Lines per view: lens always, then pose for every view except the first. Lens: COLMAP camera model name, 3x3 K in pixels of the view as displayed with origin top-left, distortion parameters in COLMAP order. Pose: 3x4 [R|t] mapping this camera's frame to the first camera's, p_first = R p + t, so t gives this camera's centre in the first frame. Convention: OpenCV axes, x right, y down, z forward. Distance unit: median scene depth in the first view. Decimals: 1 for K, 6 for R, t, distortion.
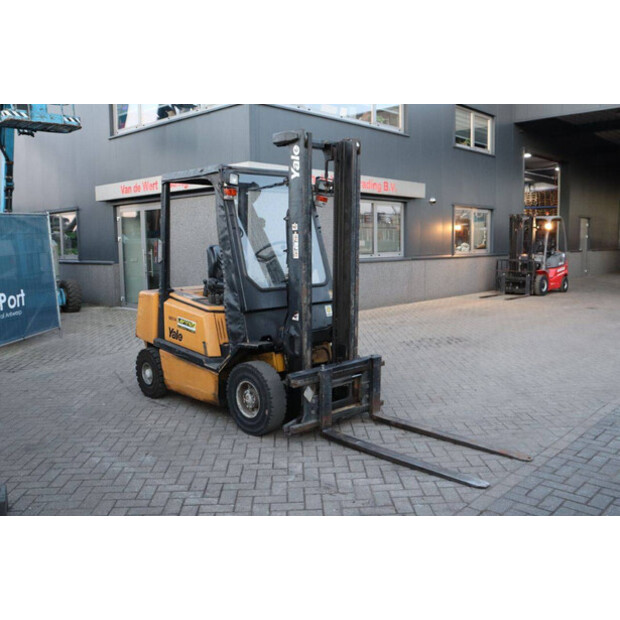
lens RADIAL K [[591.7, 0, 310.0], [0, 591.7, 310.0], [0, 0, 1]] dist [-0.069906, 0.017645]
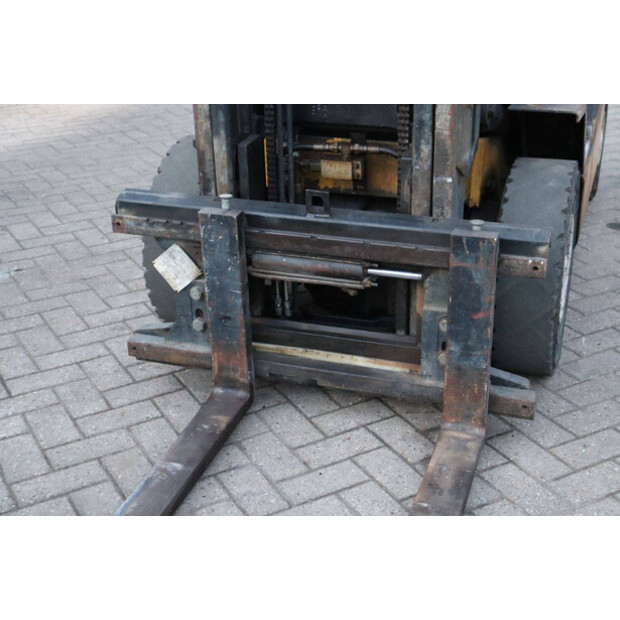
lens RADIAL K [[935.5, 0, 310.0], [0, 935.5, 310.0], [0, 0, 1]] dist [0.018601, 0.752465]
pose [[0.458095, 0.372498, -0.807090, 0.474800], [-0.099567, 0.923750, 0.369828, -0.038164], [0.883309, -0.089057, 0.460254, 0.838117]]
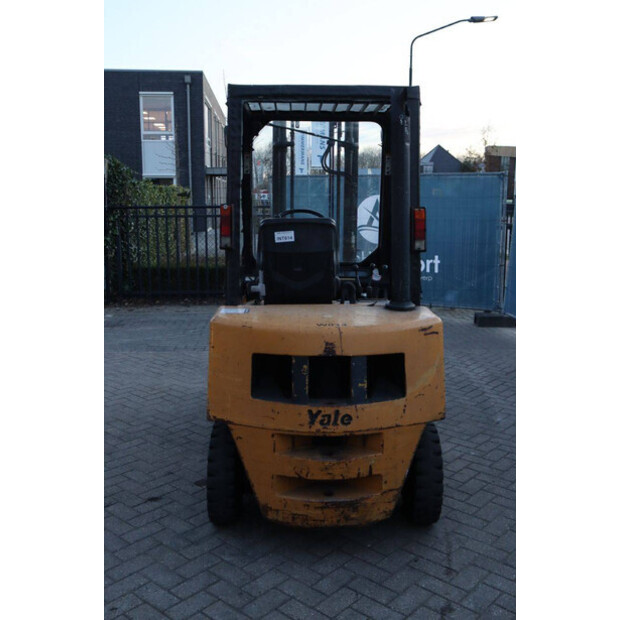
lens RADIAL K [[643.0, 0, 310.0], [0, 643.0, 310.0], [0, 0, 1]] dist [-0.067792, 0.030945]
pose [[-0.732569, -0.107650, 0.672127, -0.741981], [0.086836, 0.964569, 0.249132, -0.232876], [-0.675131, 0.240871, -0.697265, 1.898495]]
